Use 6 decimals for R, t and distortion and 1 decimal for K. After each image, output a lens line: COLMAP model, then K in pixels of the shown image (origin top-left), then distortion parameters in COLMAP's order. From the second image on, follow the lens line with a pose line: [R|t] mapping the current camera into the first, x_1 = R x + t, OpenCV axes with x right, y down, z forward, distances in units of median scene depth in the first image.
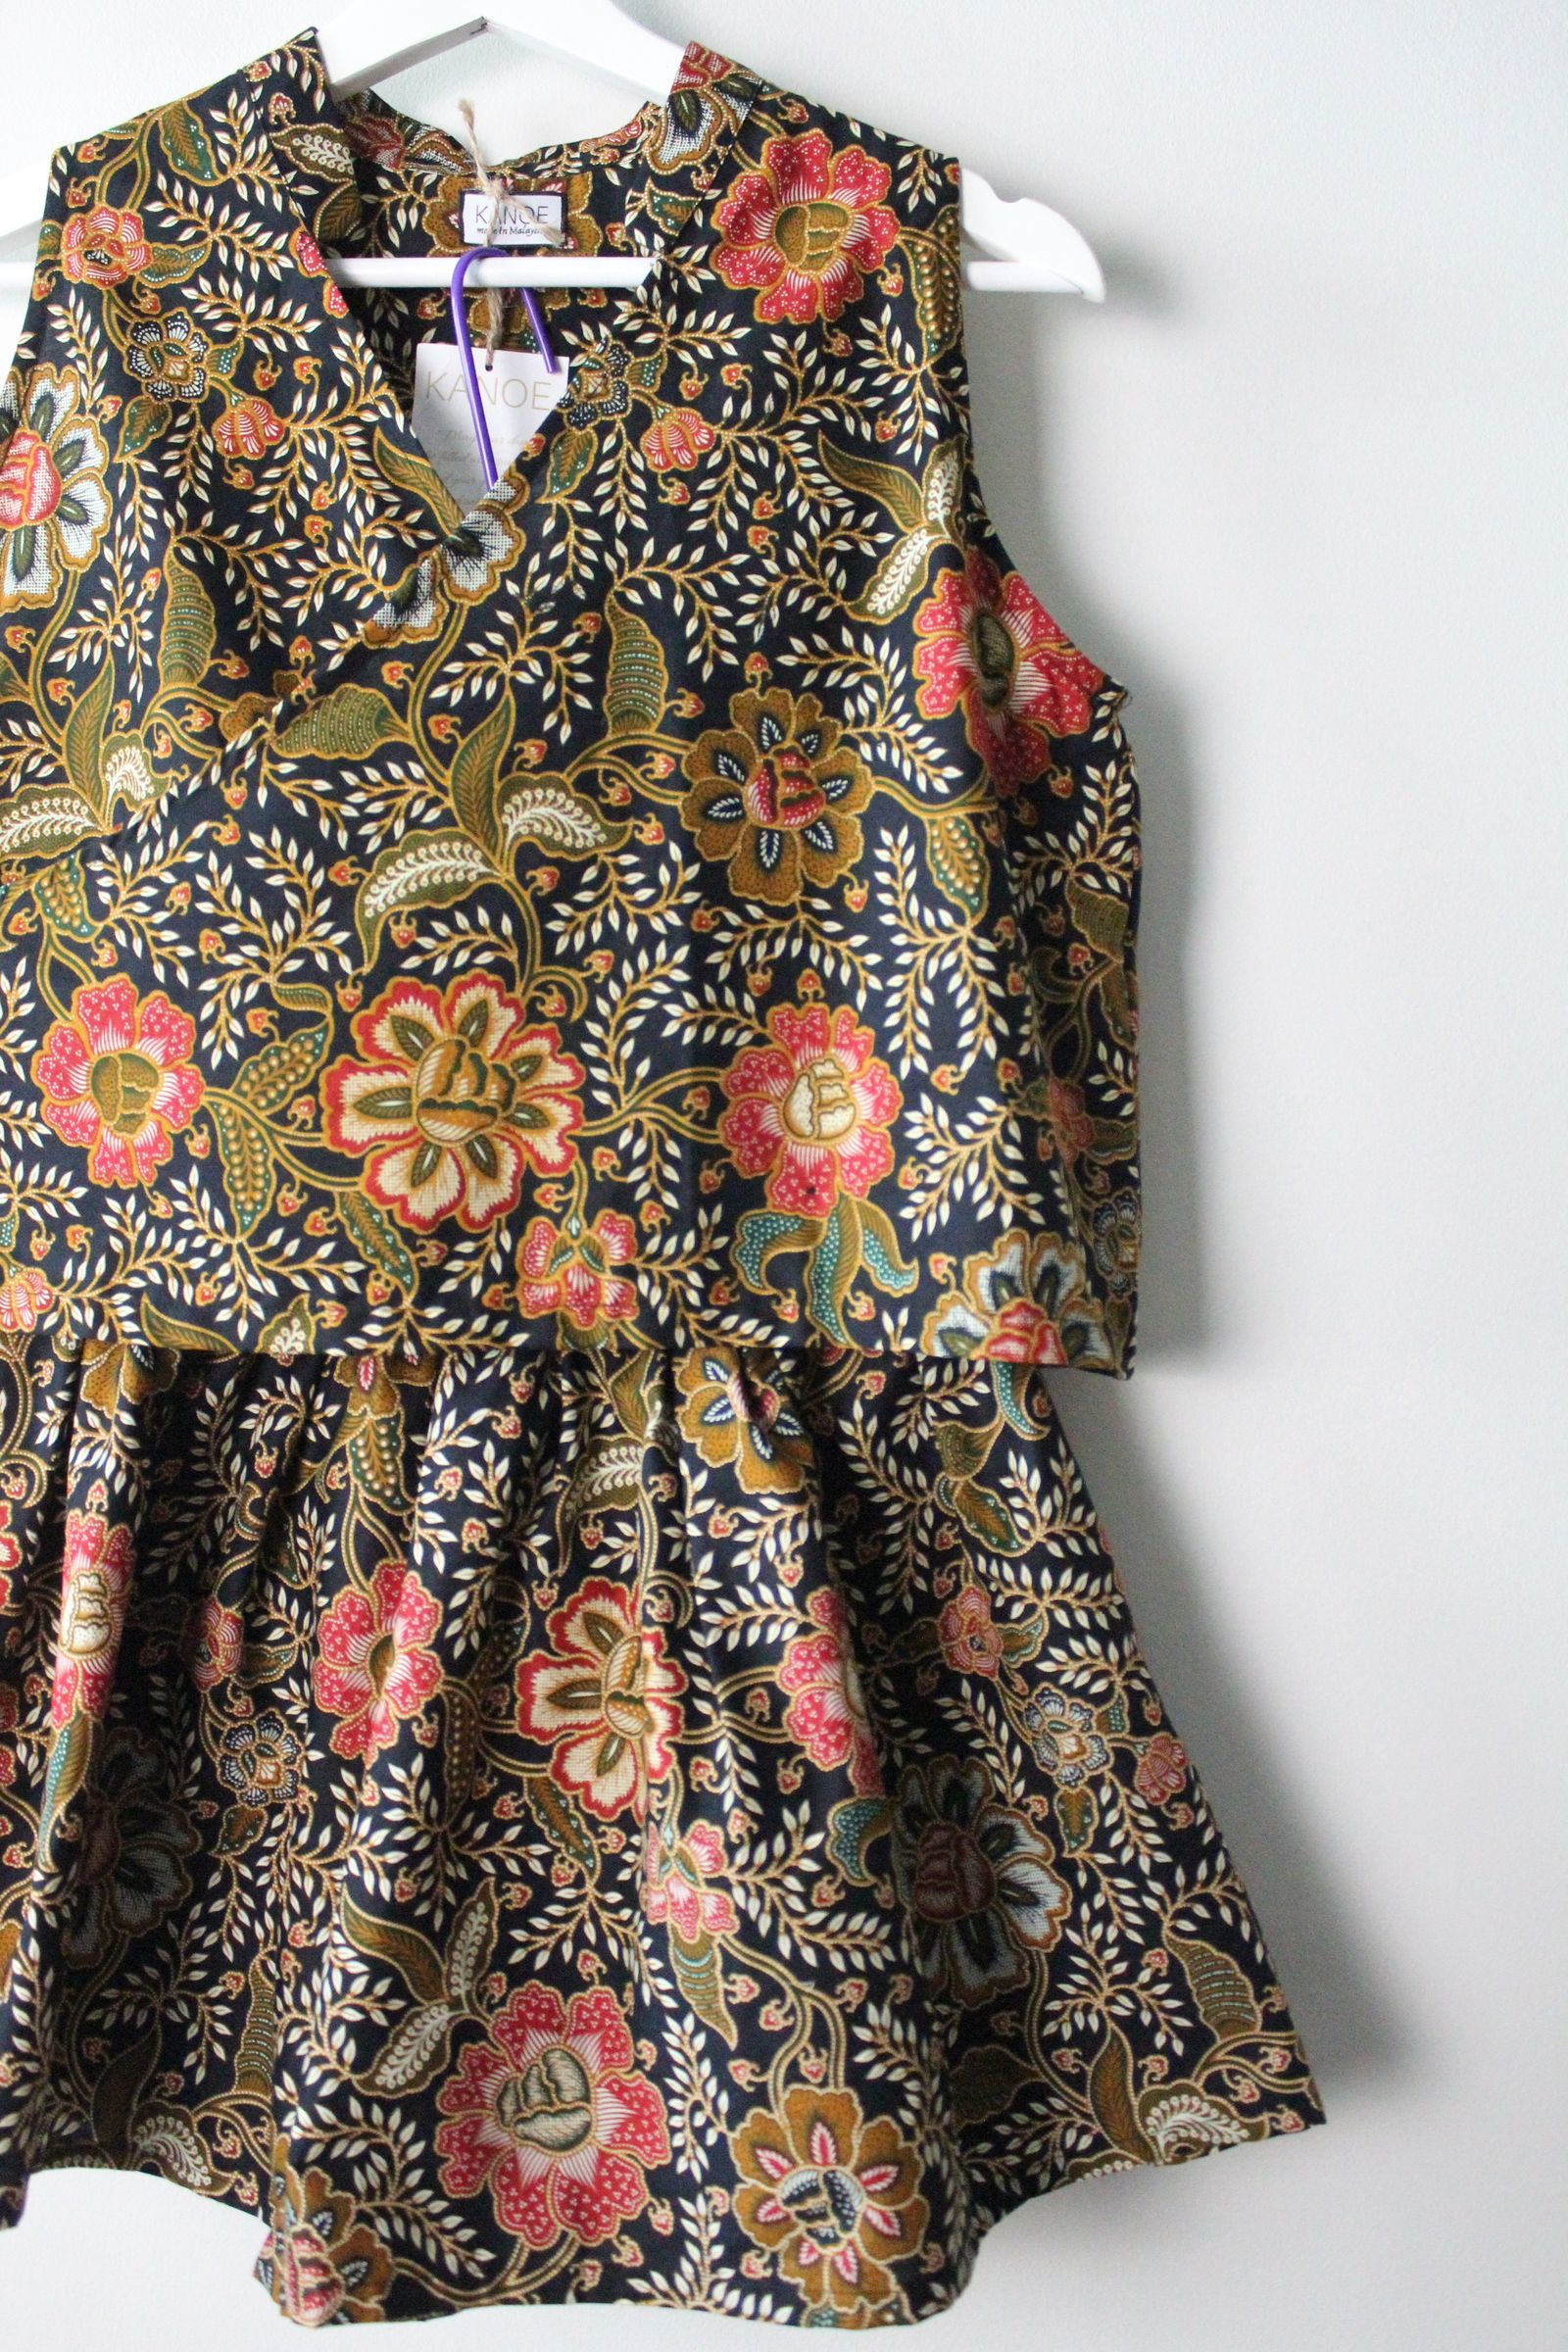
lens RADIAL K [[1441.7, 0, 779.0], [0, 1441.7, 1138.3], [0, 0, 1]] dist [-0.069700, 0.020226]
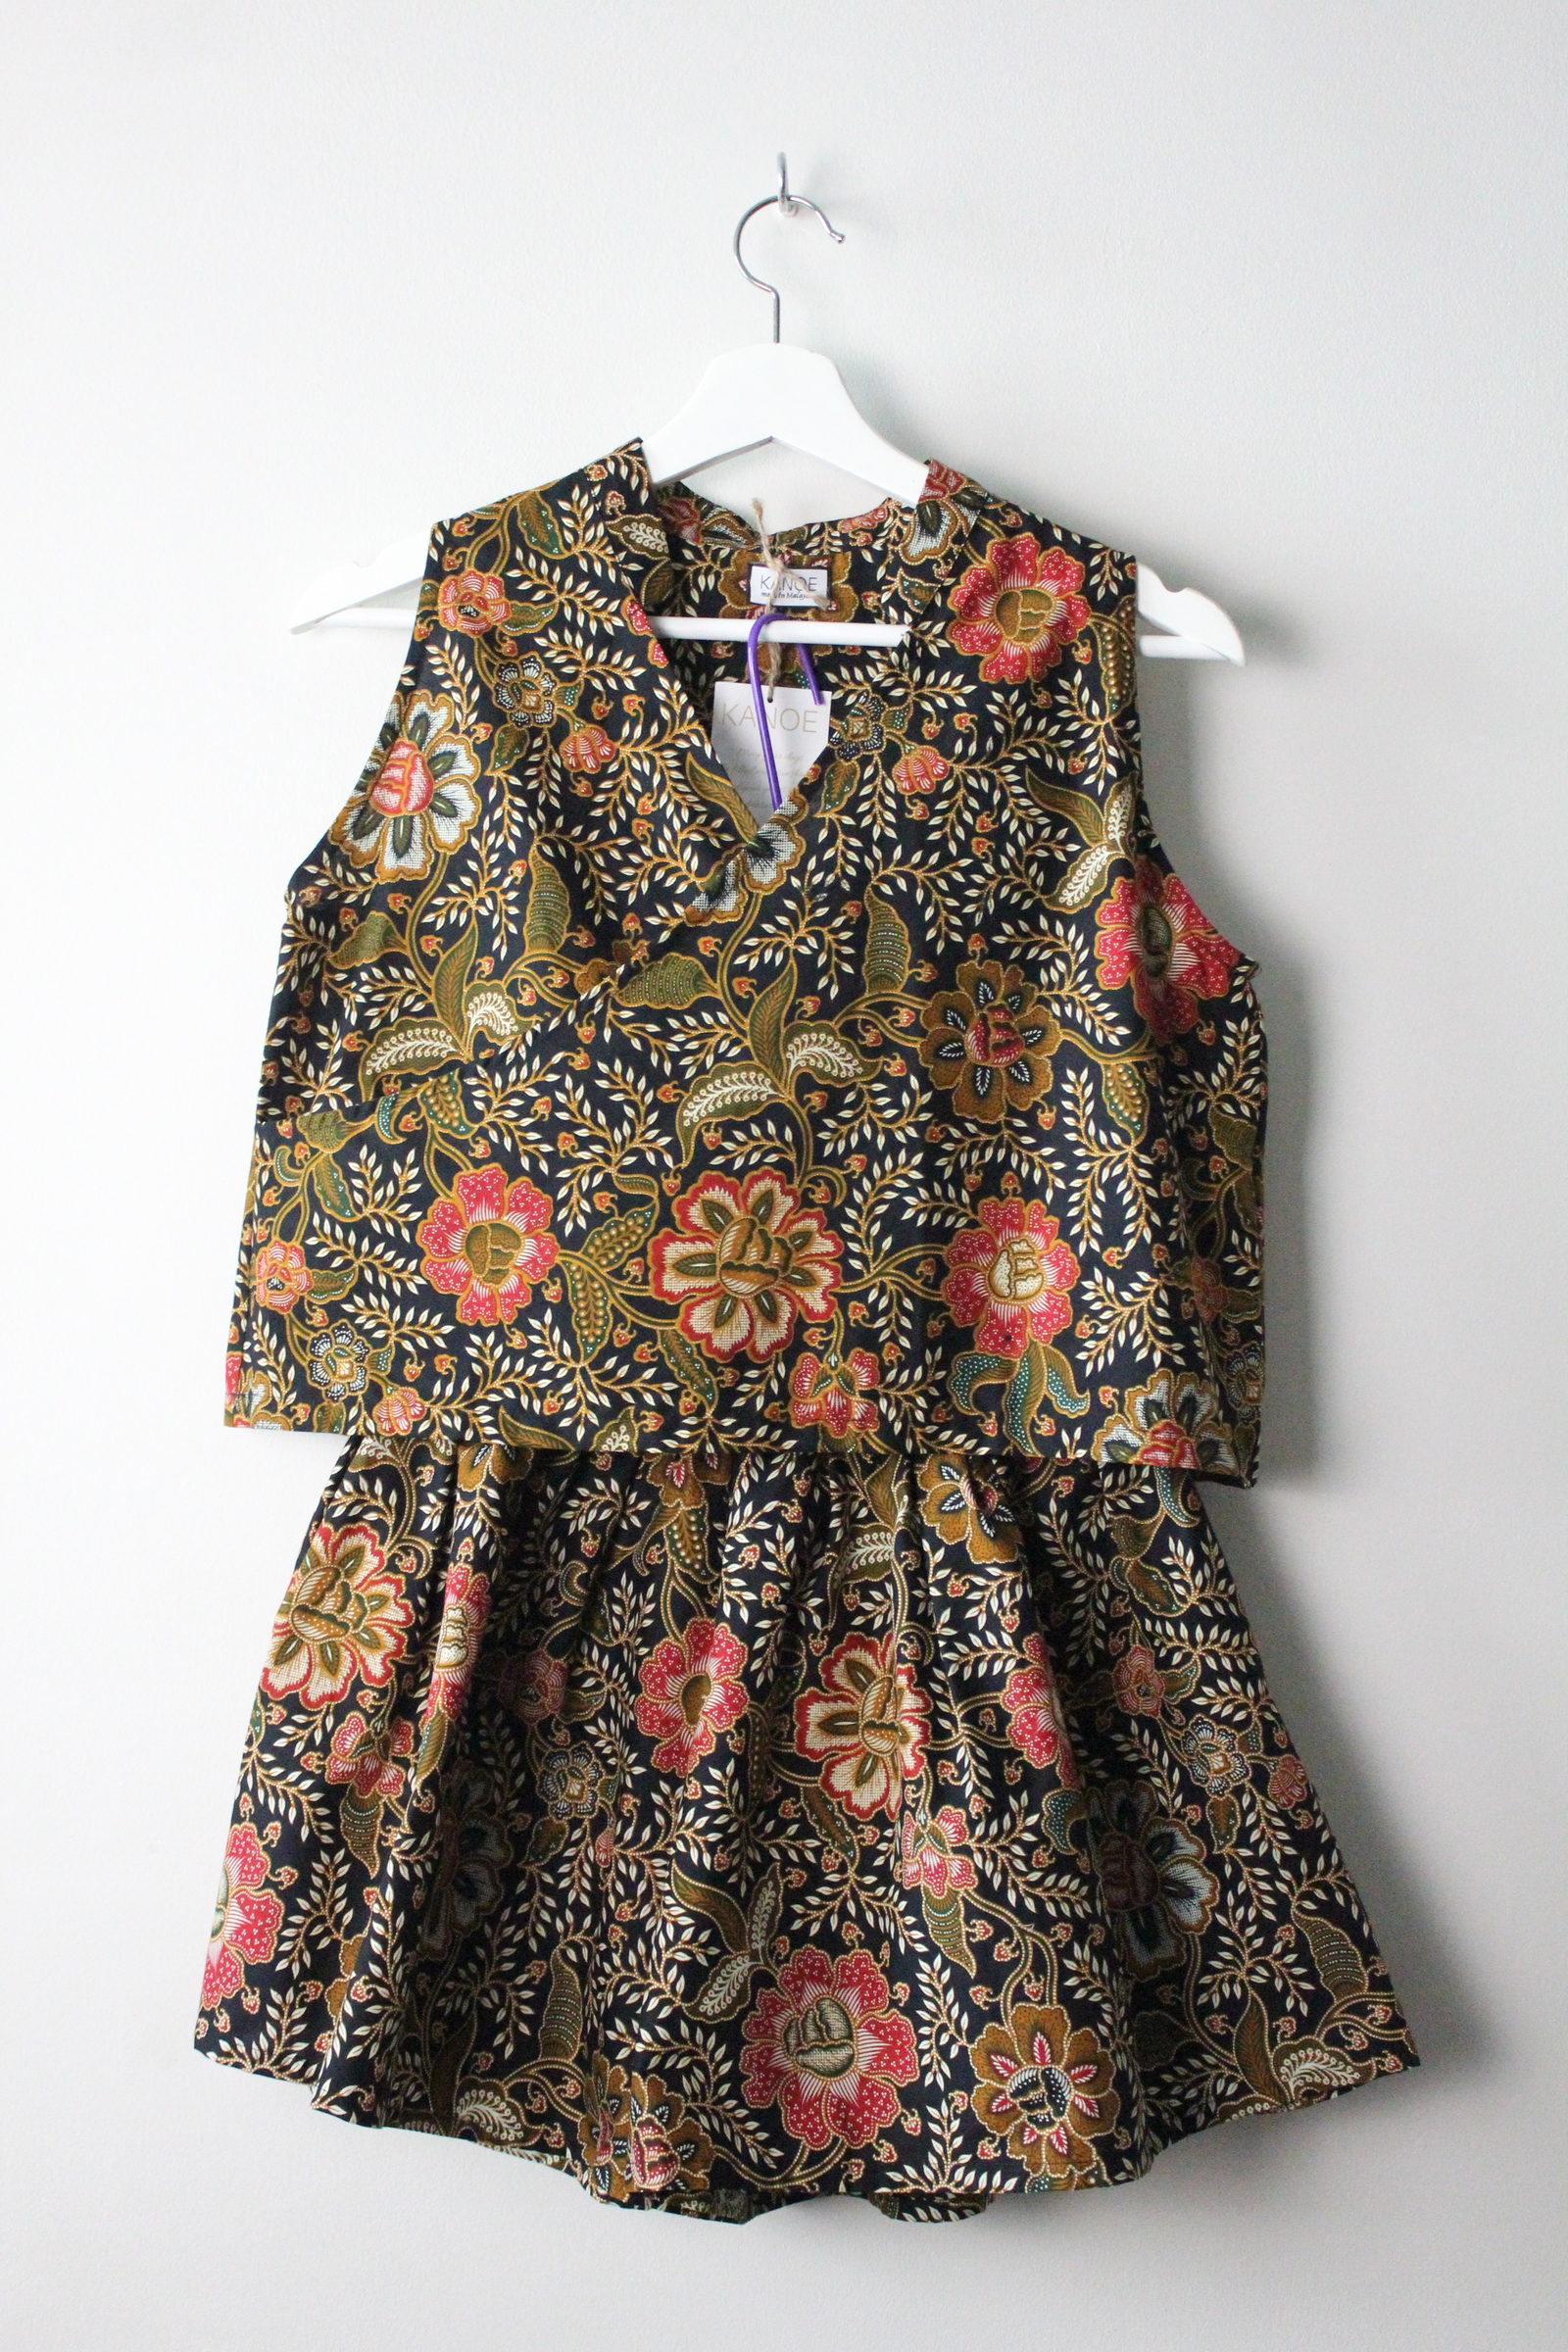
lens RADIAL K [[1787.7, 0, 782.5], [0, 1787.7, 1168.2], [0, 0, 1]] dist [-0.008825, -0.021412]
pose [[0.999912, 0.011316, -0.006967, -0.185342], [-0.011673, 0.998503, -0.053446, -0.029960], [0.006351, 0.053522, 0.998546, -0.656057]]
